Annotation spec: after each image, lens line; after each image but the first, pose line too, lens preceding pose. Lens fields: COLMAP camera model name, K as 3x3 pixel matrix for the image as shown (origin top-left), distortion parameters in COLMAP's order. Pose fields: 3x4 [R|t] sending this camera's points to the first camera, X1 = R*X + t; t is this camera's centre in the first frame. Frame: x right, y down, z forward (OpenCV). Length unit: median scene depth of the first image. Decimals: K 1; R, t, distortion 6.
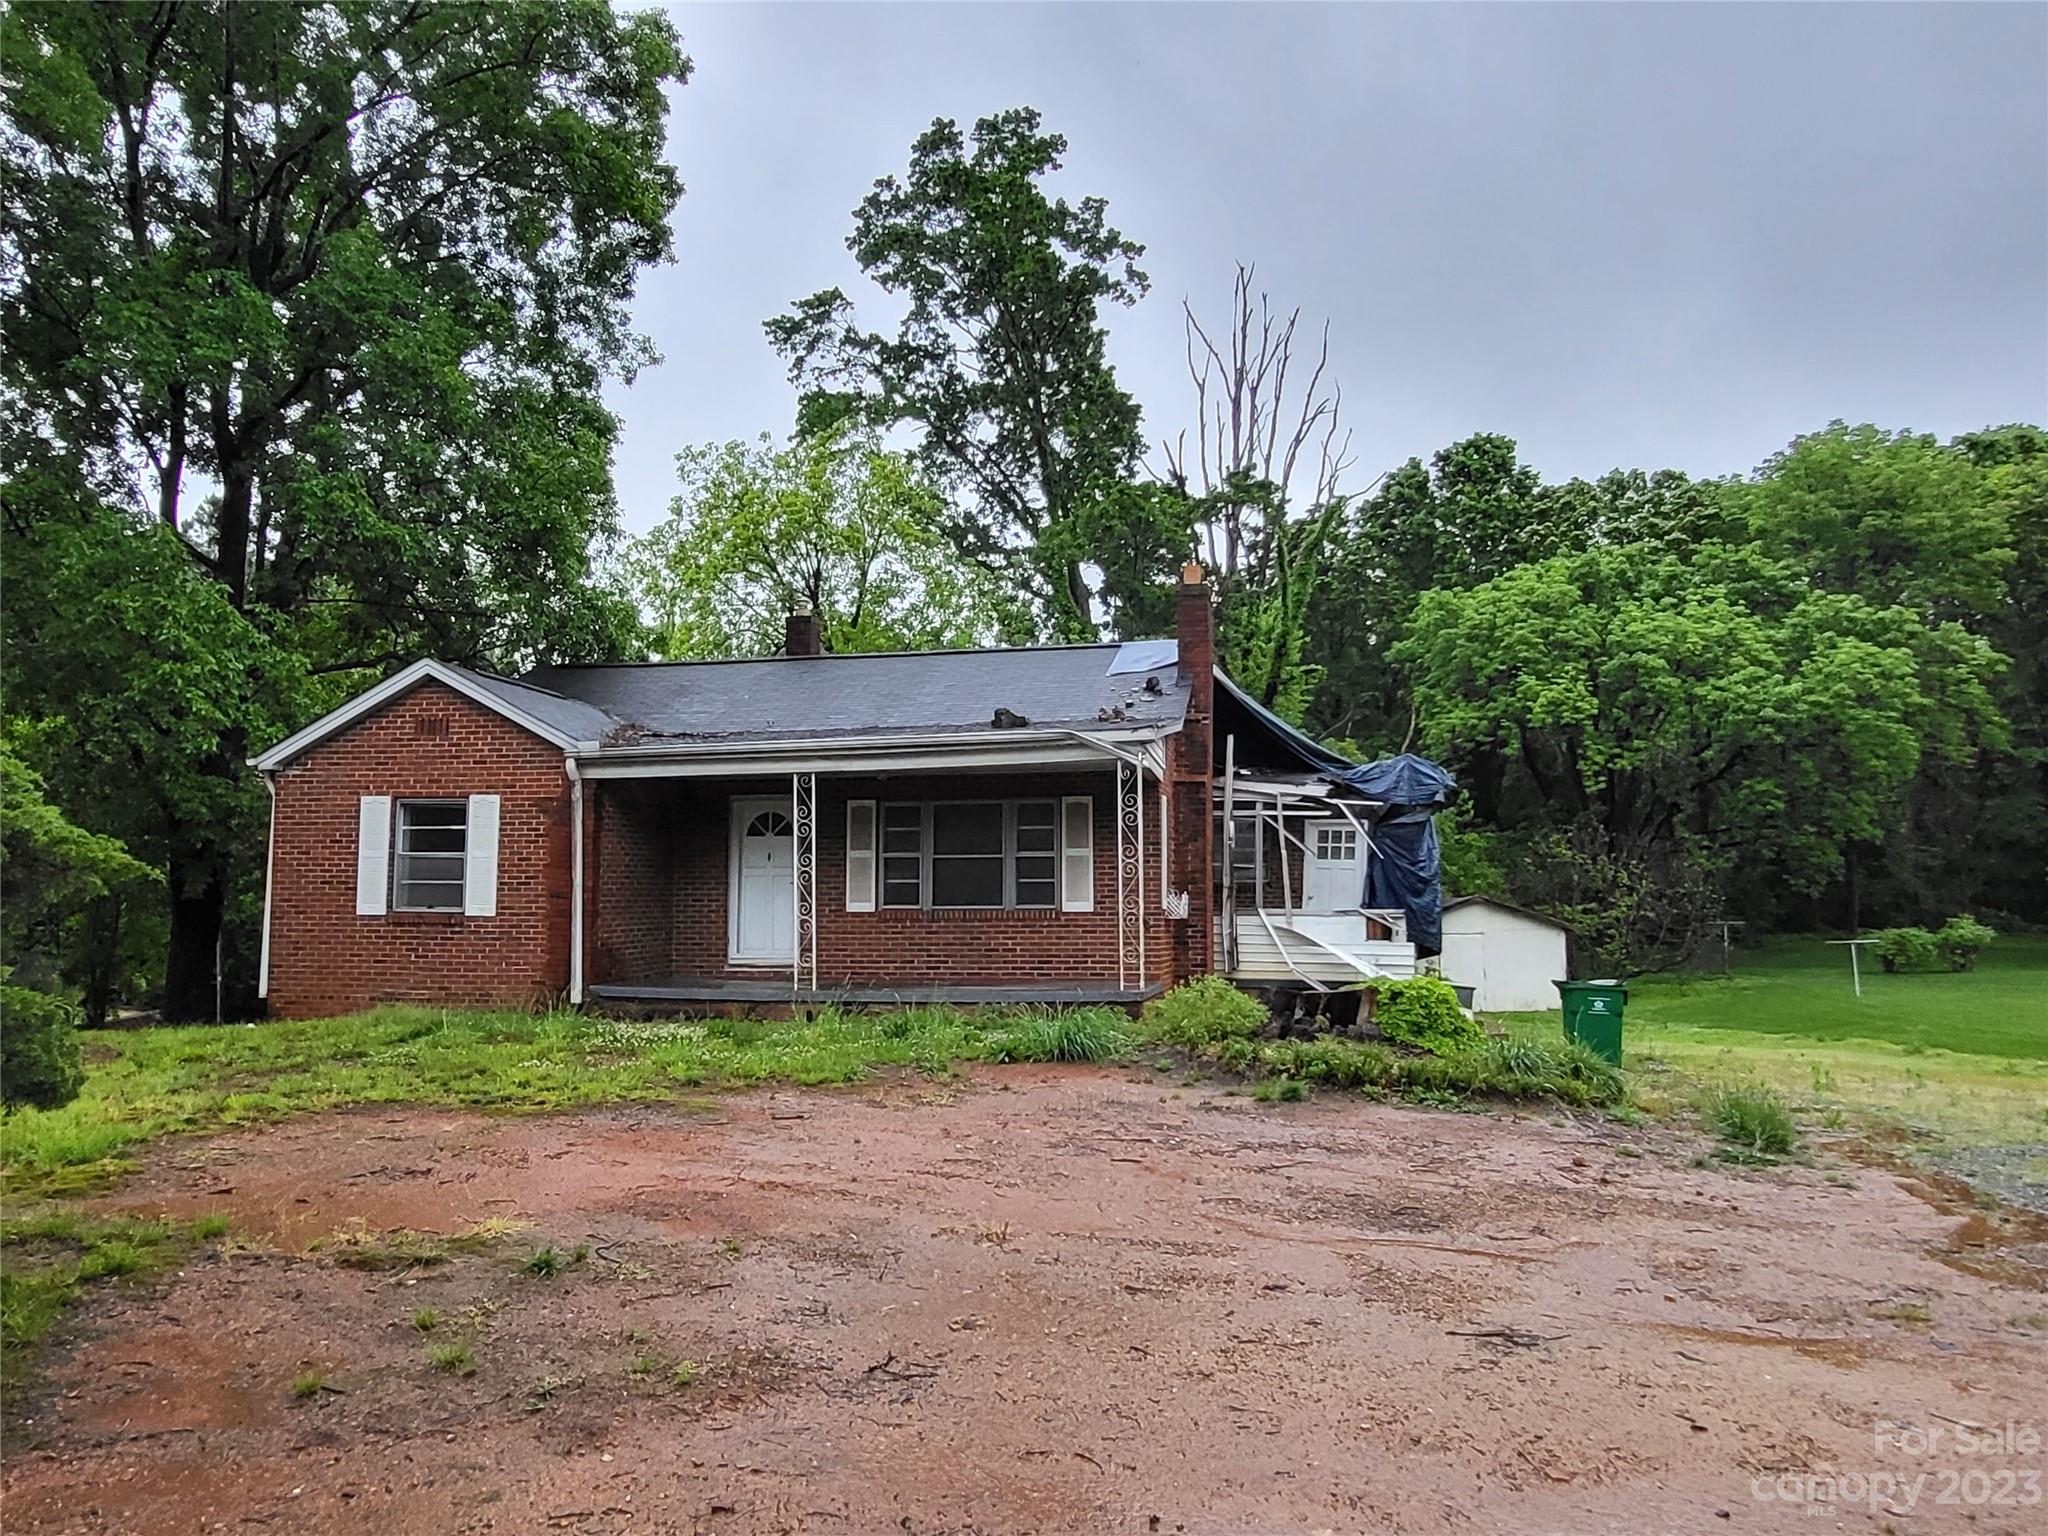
lens RADIAL K [[1358.7, 0, 1024.0], [0, 1358.7, 768.0], [0, 0, 1]] dist [-0.014369, 0.003900]
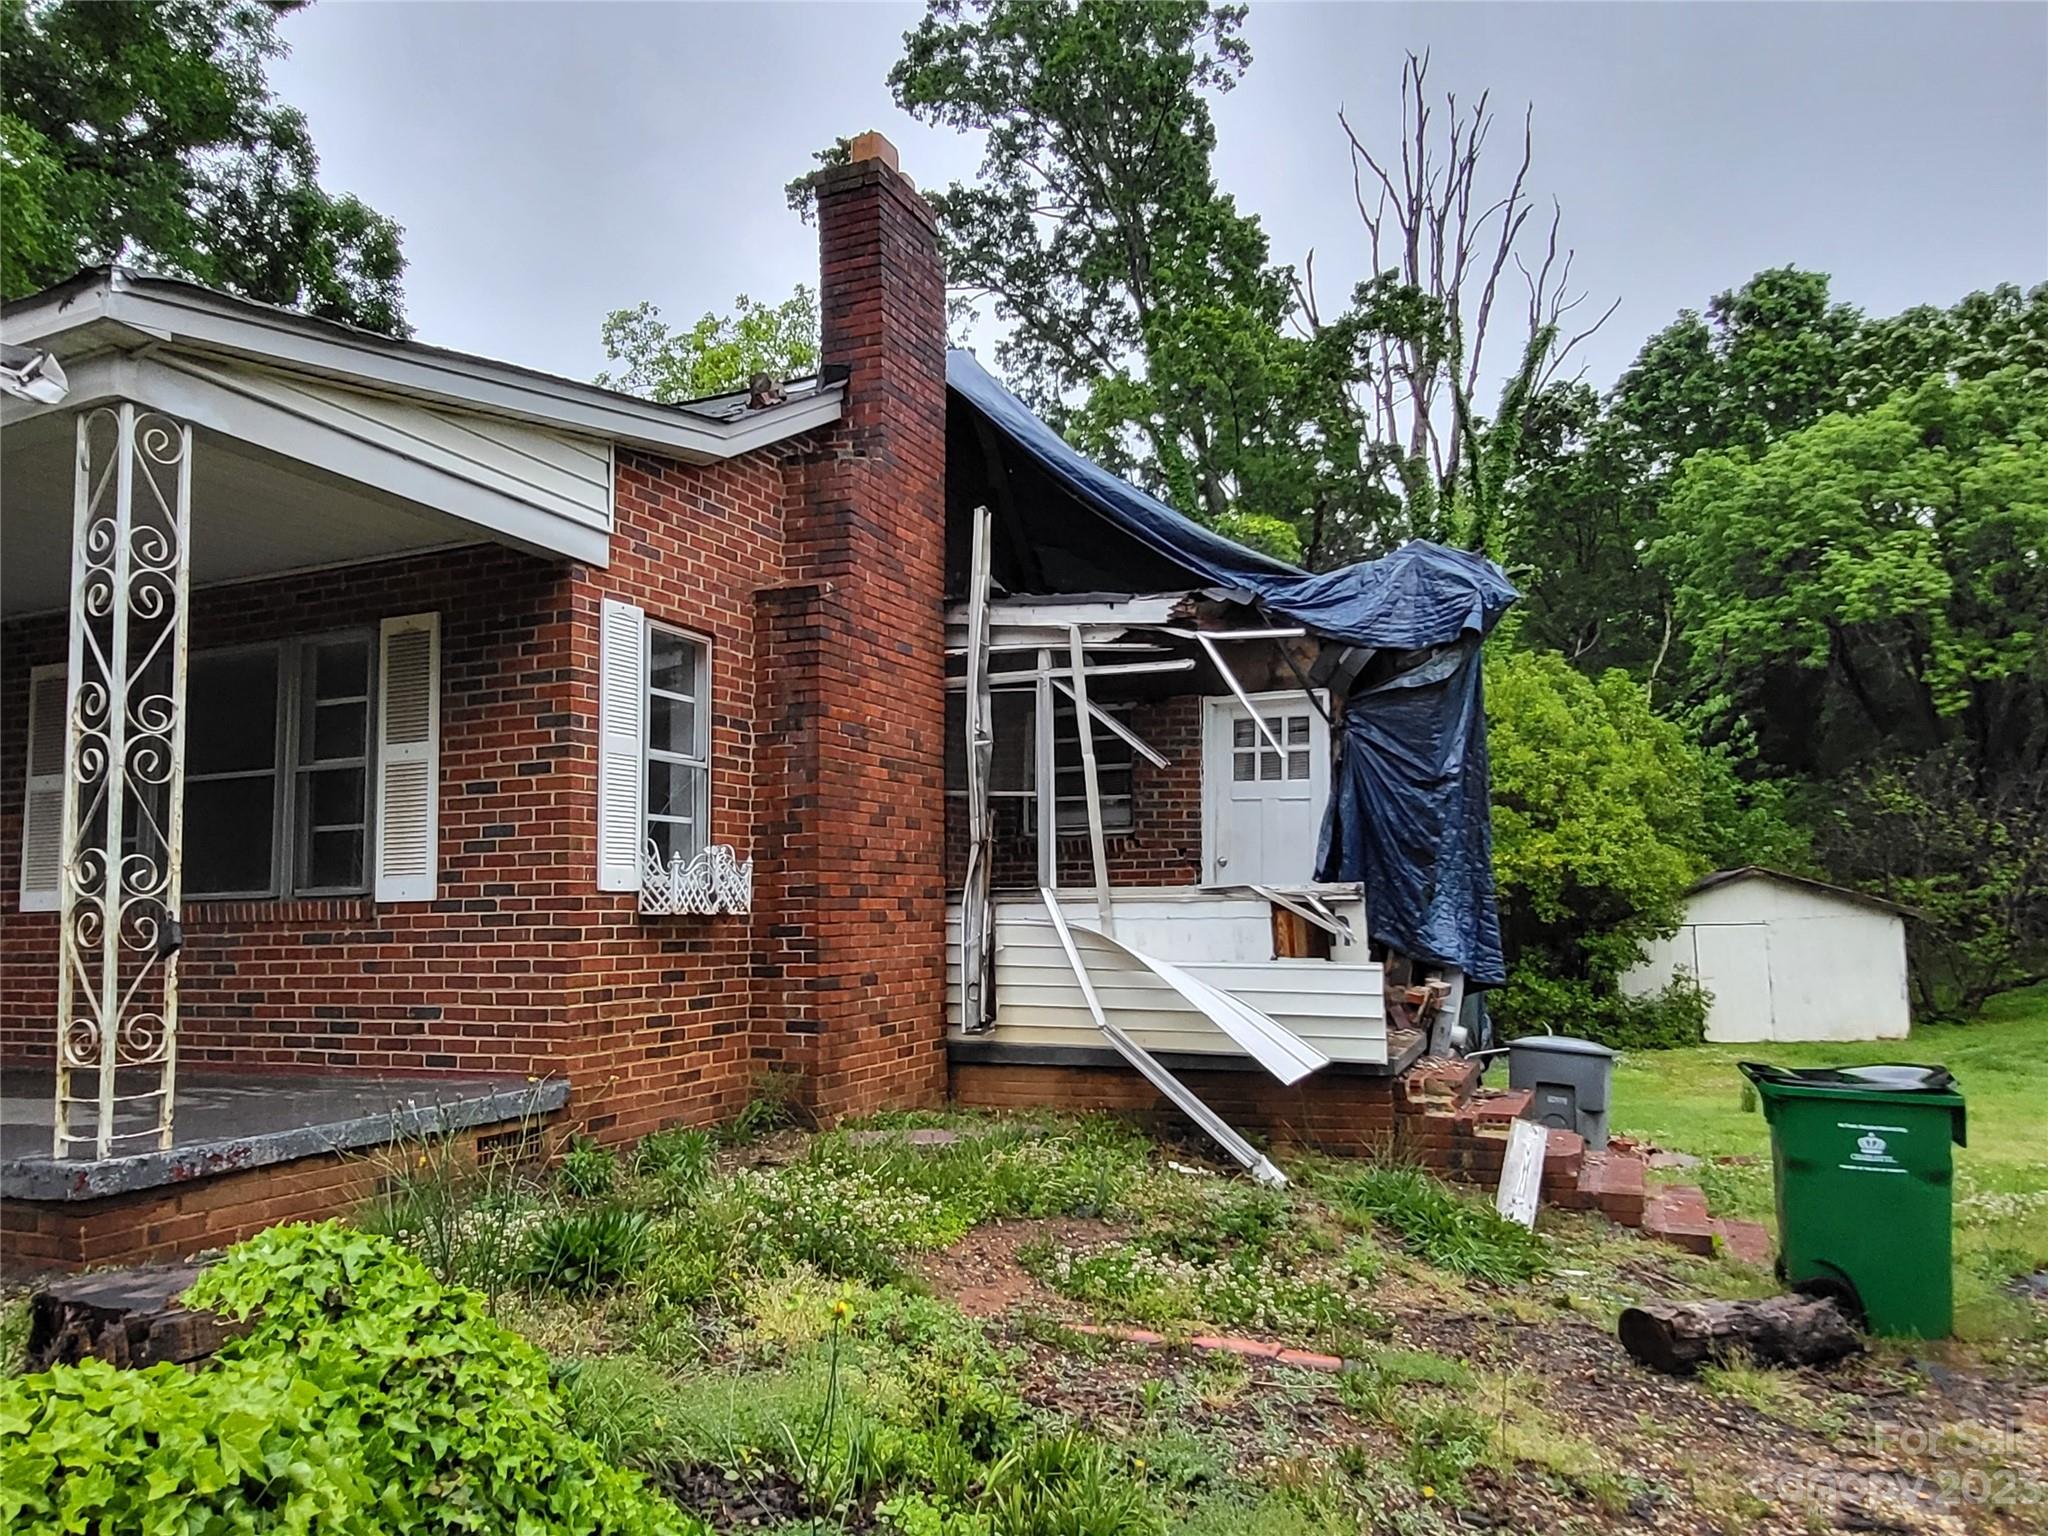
lens RADIAL K [[1358.7, 0, 1024.0], [0, 1358.7, 768.0], [0, 0, 1]] dist [-0.014369, 0.003900]
pose [[0.975747, -0.039052, -0.215391, 0.112666], [0.039937, 0.999202, -0.000245, 0.027305], [0.215228, -0.008363, 0.976528, 0.239375]]
